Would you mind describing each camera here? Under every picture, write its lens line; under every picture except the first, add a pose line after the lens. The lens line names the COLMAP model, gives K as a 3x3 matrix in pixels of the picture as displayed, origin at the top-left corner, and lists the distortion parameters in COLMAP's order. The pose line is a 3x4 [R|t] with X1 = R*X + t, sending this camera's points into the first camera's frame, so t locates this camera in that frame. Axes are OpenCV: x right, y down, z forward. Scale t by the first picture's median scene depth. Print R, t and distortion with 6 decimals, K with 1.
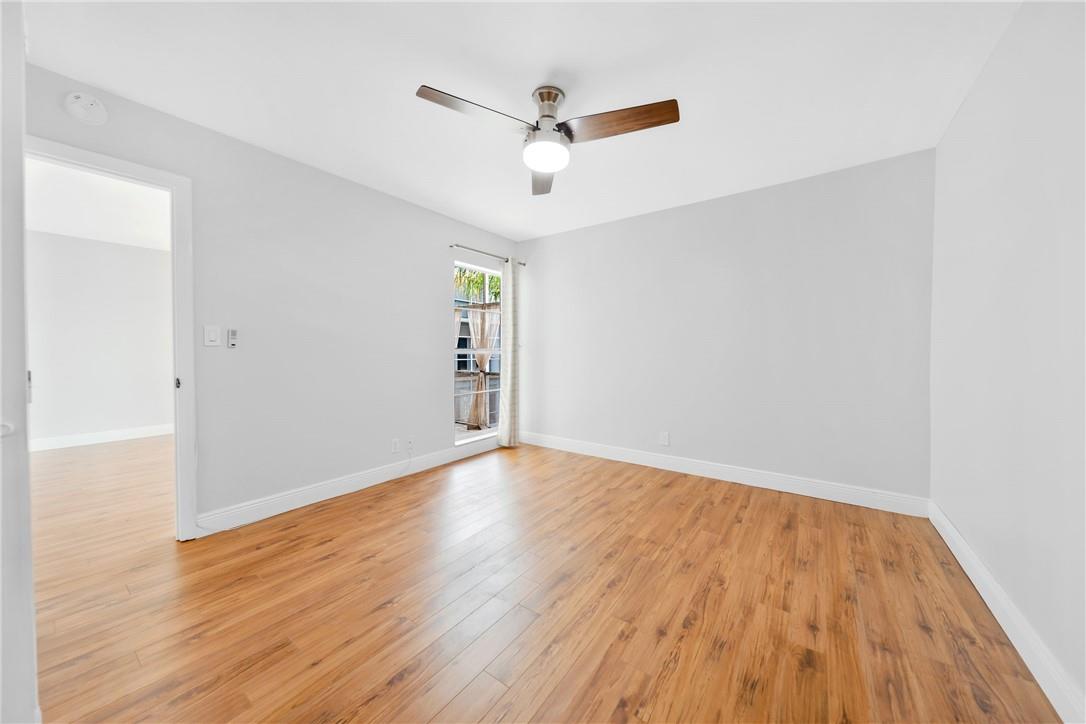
lens RADIAL K [[385.3, 0, 539.7], [0, 385.3, 353.9], [0, 0, 1]] dist [-0.000220, -0.000056]
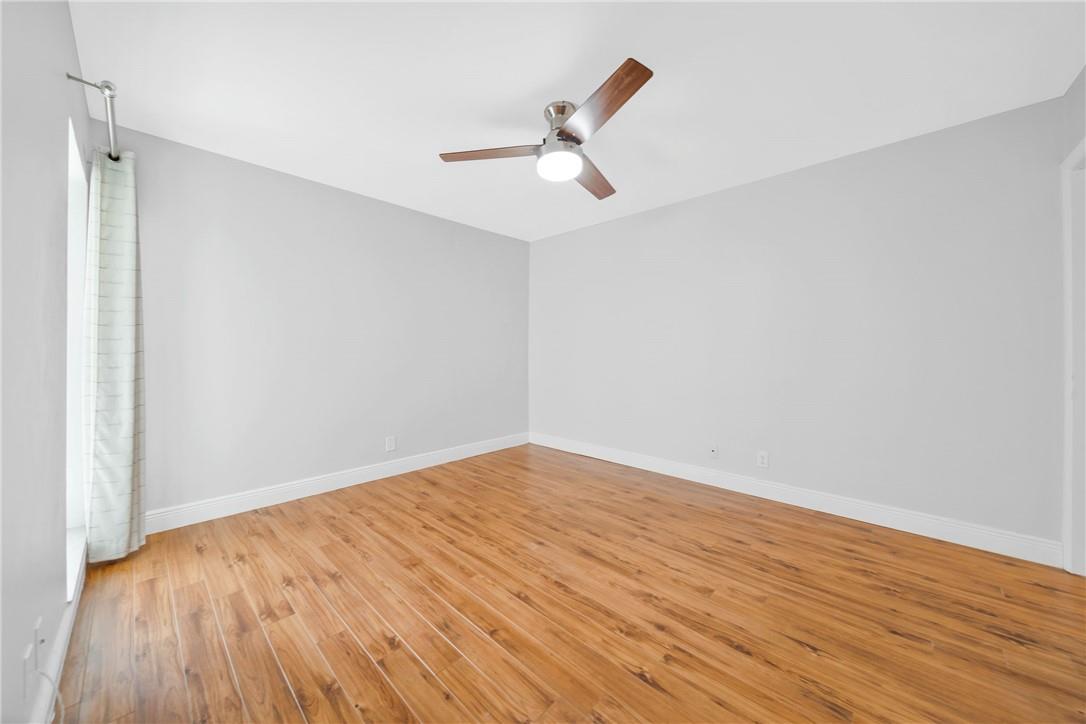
lens RADIAL K [[385.3, 0, 539.6], [0, 385.3, 363.7], [0, 0, 1]] dist [-0.000220, -0.000056]
pose [[0.139024, -0.042139, 0.989392, -0.900042], [0.014319, 0.999075, 0.040540, -0.011478], [-0.990185, 0.008531, 0.139499, 0.847654]]
